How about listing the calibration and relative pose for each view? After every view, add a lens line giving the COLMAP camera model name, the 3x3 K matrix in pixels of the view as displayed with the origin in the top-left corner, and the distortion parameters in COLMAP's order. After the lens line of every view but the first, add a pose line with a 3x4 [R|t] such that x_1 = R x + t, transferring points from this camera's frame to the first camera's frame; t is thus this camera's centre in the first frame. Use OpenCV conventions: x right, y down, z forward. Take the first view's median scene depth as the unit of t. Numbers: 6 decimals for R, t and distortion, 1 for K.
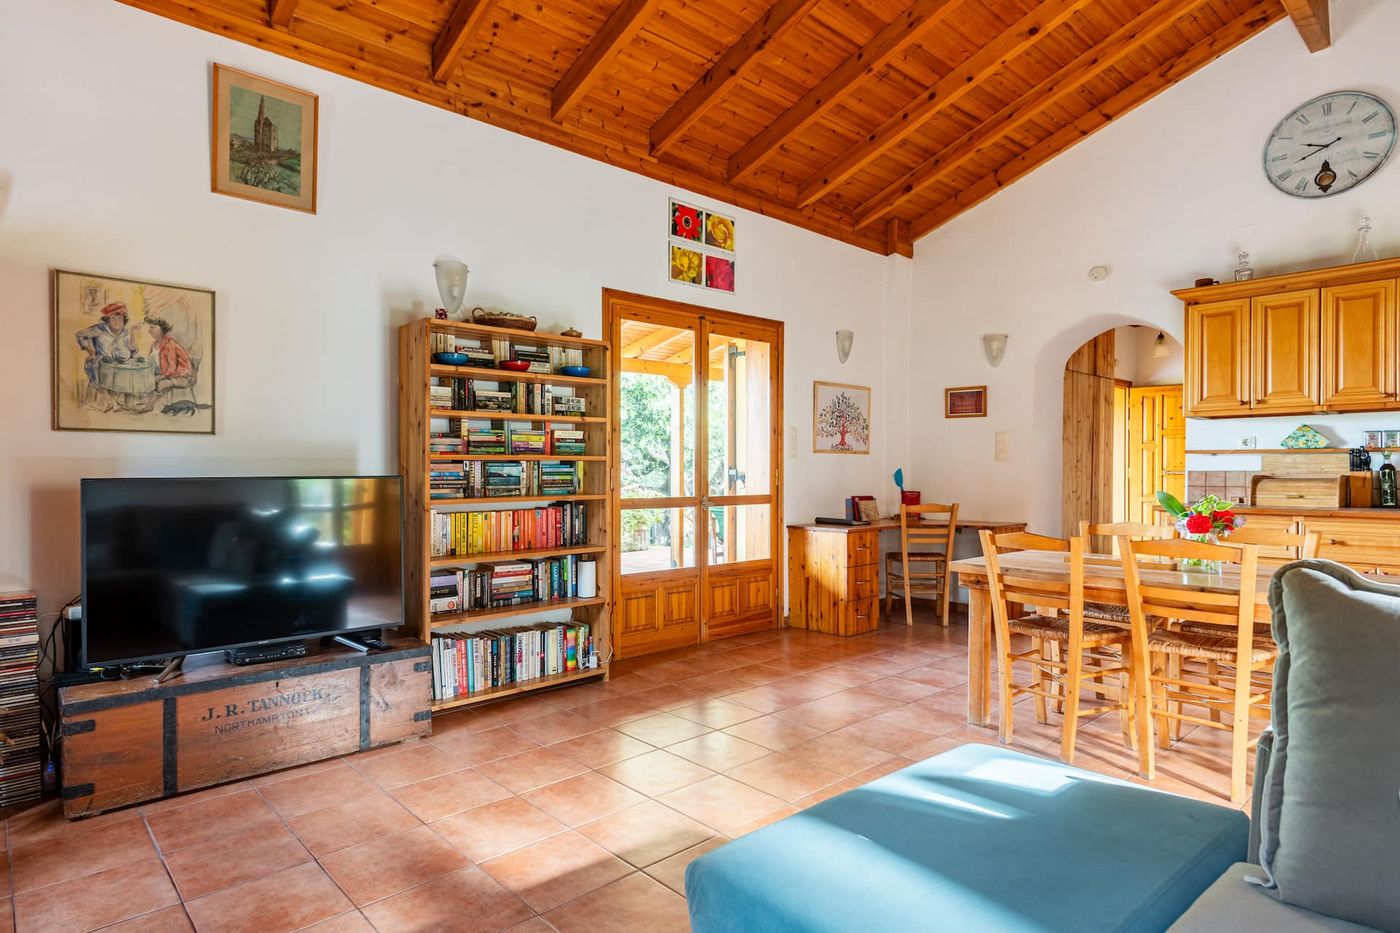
lens RADIAL K [[769.3, 0, 700.0], [0, 769.3, 466.5], [0, 0, 1]] dist [-0.000937, -0.000917]
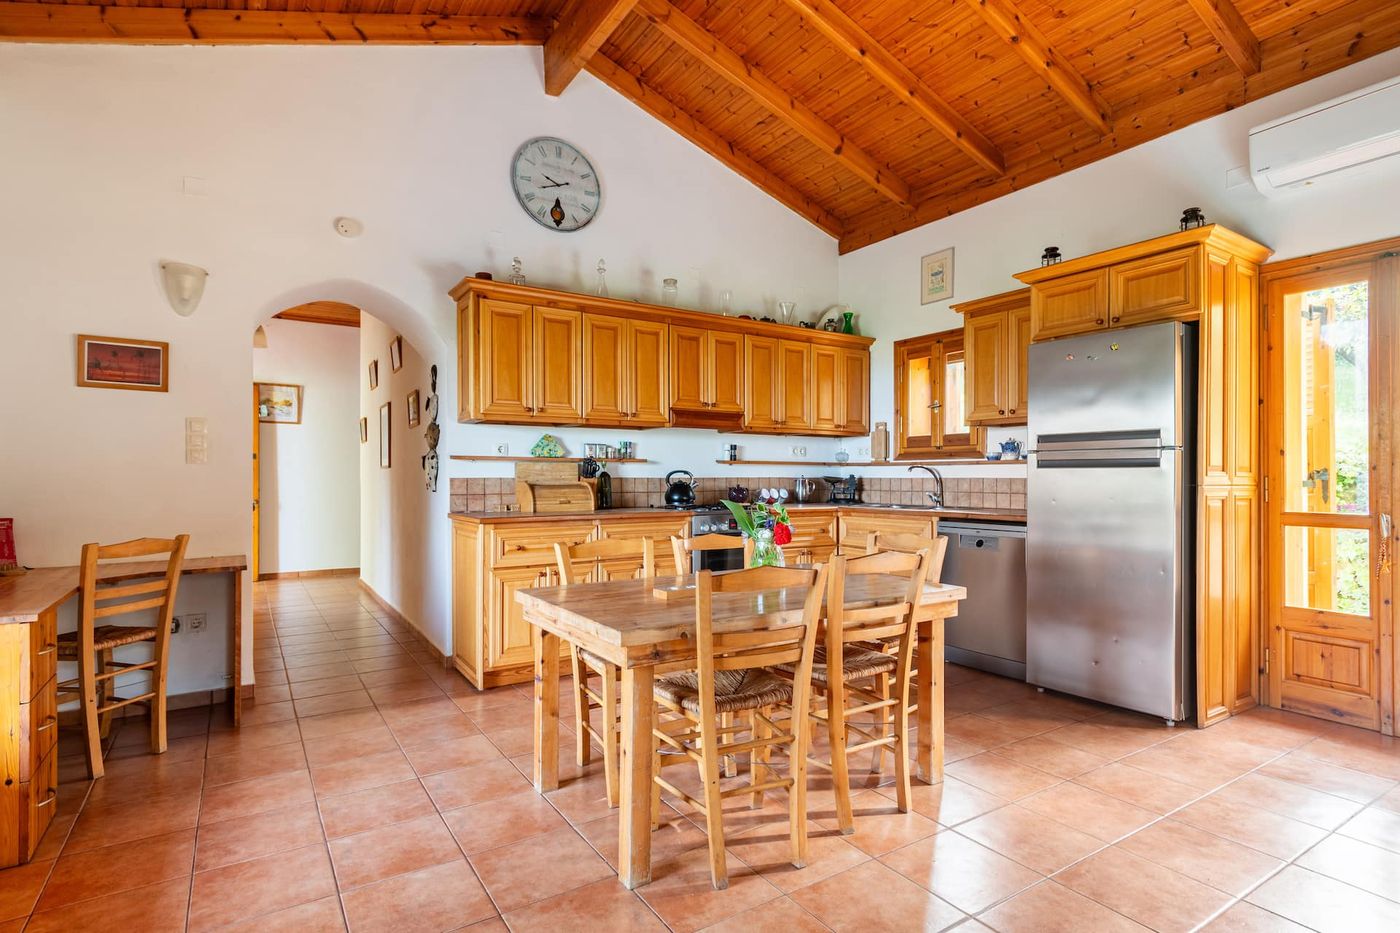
lens RADIAL K [[700.2, 0, 670.9], [0, 700.2, 474.9], [0, 0, 1]] dist [0.001637, 0.000076]
pose [[0.187772, 0.002790, 0.982209, -0.170803], [-0.003278, 0.999992, -0.002214, 0.003481], [-0.982207, -0.002803, 0.187779, 0.759452]]
